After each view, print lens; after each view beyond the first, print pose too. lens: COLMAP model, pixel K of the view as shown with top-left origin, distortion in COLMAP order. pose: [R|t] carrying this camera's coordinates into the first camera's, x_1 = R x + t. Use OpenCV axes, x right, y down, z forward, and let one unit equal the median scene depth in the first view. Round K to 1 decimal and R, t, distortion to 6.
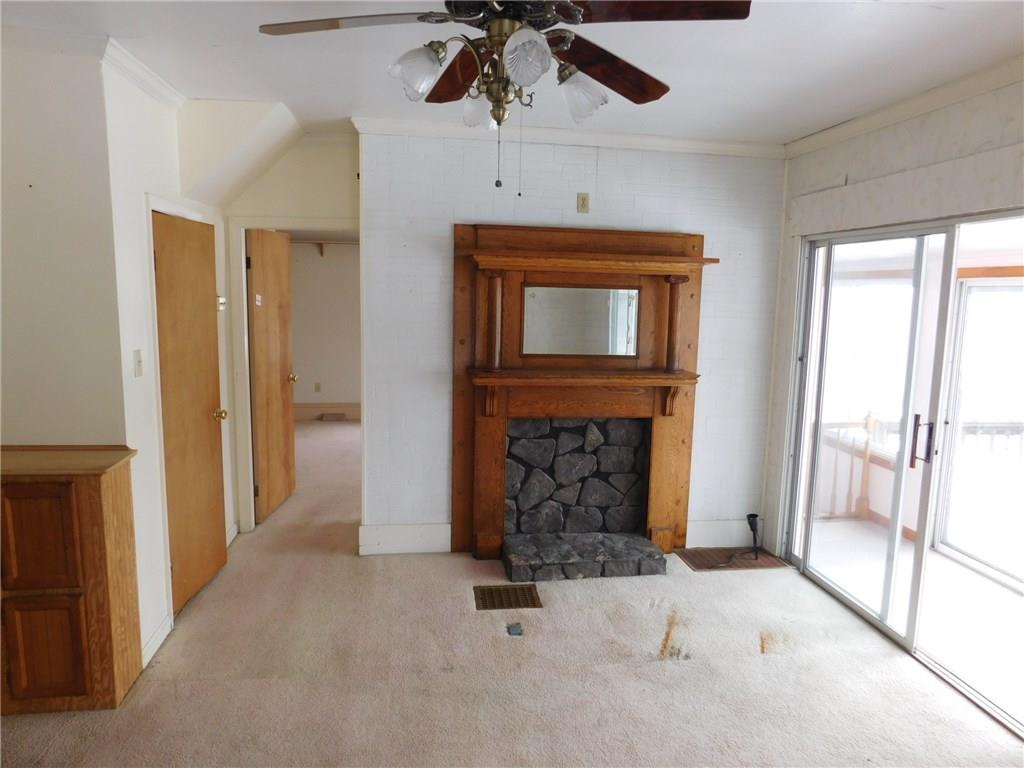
lens RADIAL K [[679.0, 0, 512.9], [0, 679.0, 379.4], [0, 0, 1]] dist [-0.059468, 0.022301]
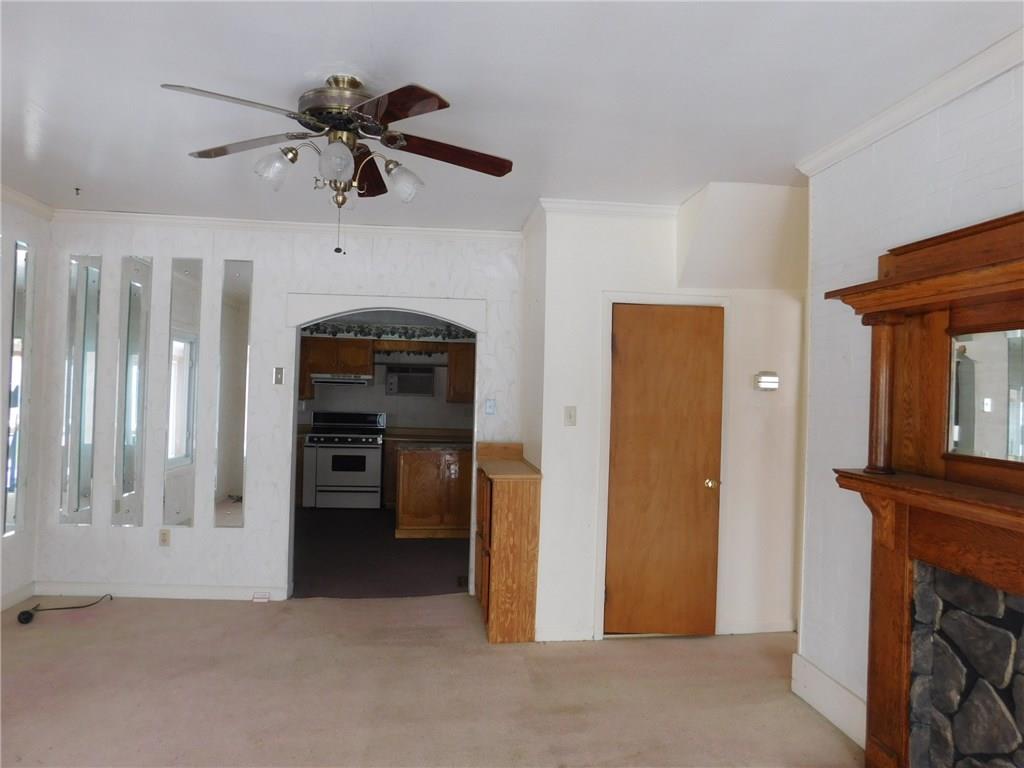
lens RADIAL K [[648.2, 0, 501.5], [0, 648.2, 388.9], [0, 0, 1]] dist [-0.027120, 0.006650]
pose [[-0.017547, -0.025948, -0.999509, 0.580934], [-0.159472, 0.986939, -0.022822, -0.019795], [0.987047, 0.158993, -0.021456, 0.665223]]
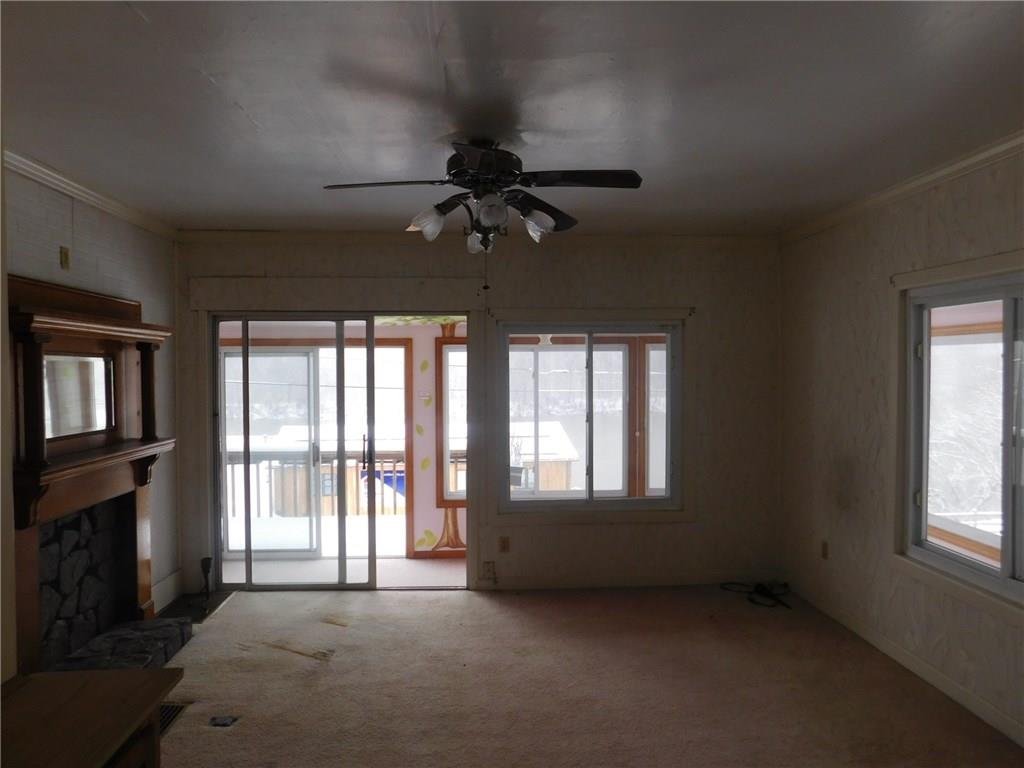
lens RADIAL K [[679.0, 0, 509.7], [0, 679.0, 385.2], [0, 0, 1]] dist [-0.059468, 0.022301]
pose [[0.066797, -0.048061, 0.996608, -0.757423], [0.134590, 0.990144, 0.038728, -0.061358], [-0.988647, 0.131547, 0.072607, 0.425491]]
